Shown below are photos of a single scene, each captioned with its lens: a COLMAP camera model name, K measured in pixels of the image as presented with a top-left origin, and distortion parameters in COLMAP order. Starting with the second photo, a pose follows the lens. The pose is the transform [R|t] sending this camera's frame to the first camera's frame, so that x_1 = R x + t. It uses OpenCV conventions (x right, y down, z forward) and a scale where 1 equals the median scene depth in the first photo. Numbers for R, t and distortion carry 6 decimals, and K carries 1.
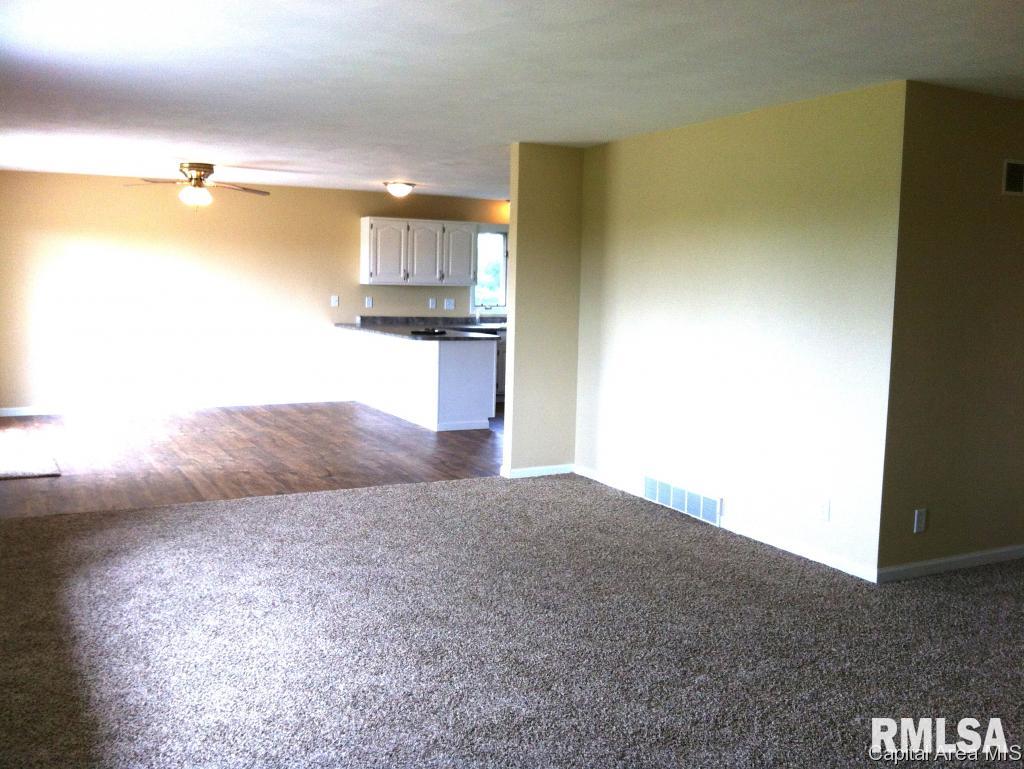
lens RADIAL K [[975.5, 0, 508.9], [0, 975.5, 383.7], [0, 0, 1]] dist [-0.016535, -0.026127]
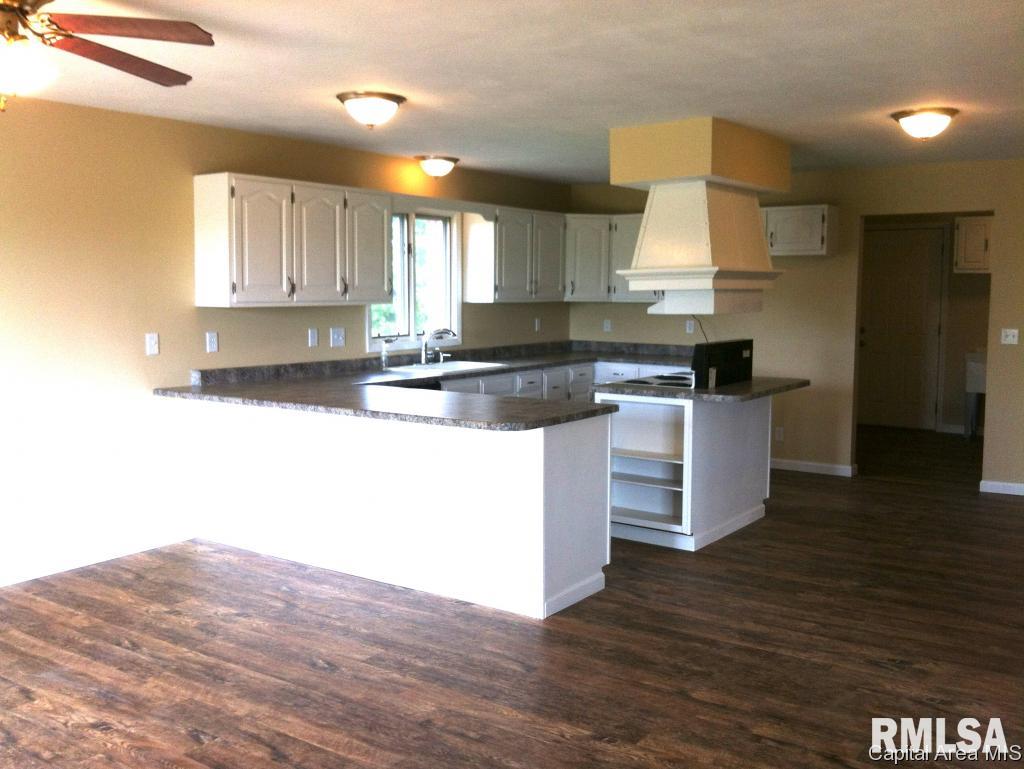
lens RADIAL K [[1005.6, 0, 508.5], [0, 1005.6, 354.7], [0, 0, 1]] dist [0.009499, -0.008455]
pose [[0.888237, -0.051893, 0.456444, -0.100525], [0.068971, 0.997401, -0.020822, -0.022506], [-0.454178, 0.049976, 0.889508, 0.188075]]
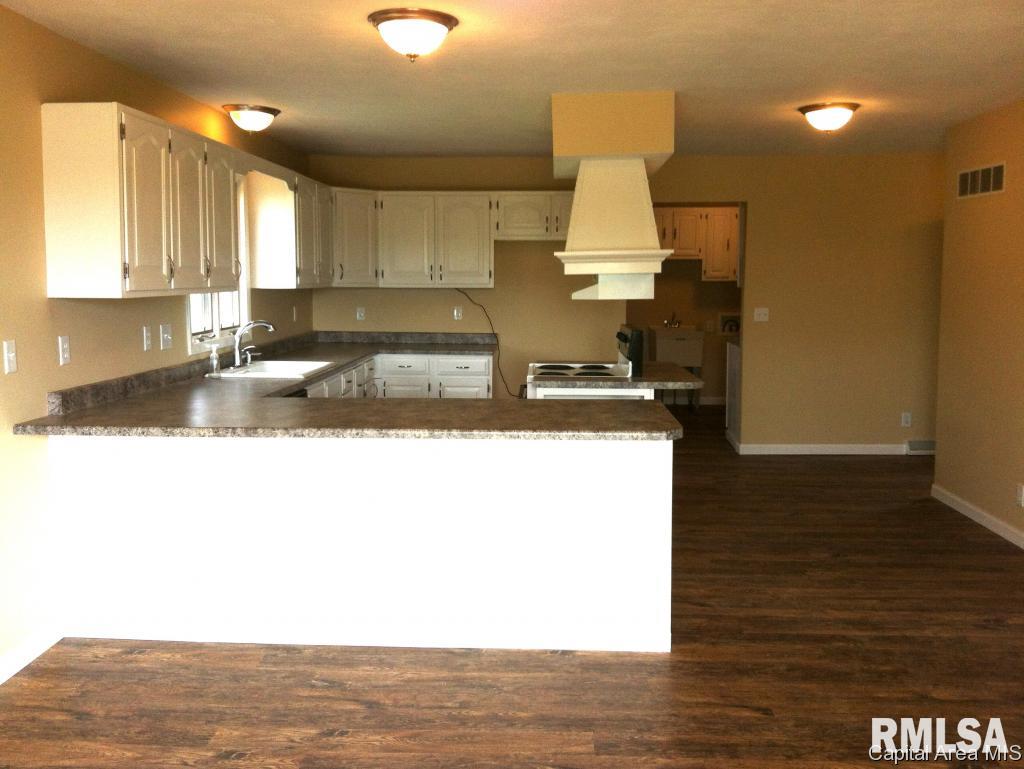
lens RADIAL K [[992.1, 0, 515.0], [0, 992.1, 348.0], [0, 0, 1]] dist [-0.006005, -0.015029]
pose [[0.494256, -0.087013, 0.864950, -0.151169], [0.105277, 0.993646, 0.039802, -0.033113], [-0.862918, 0.071387, 0.500277, 0.278260]]
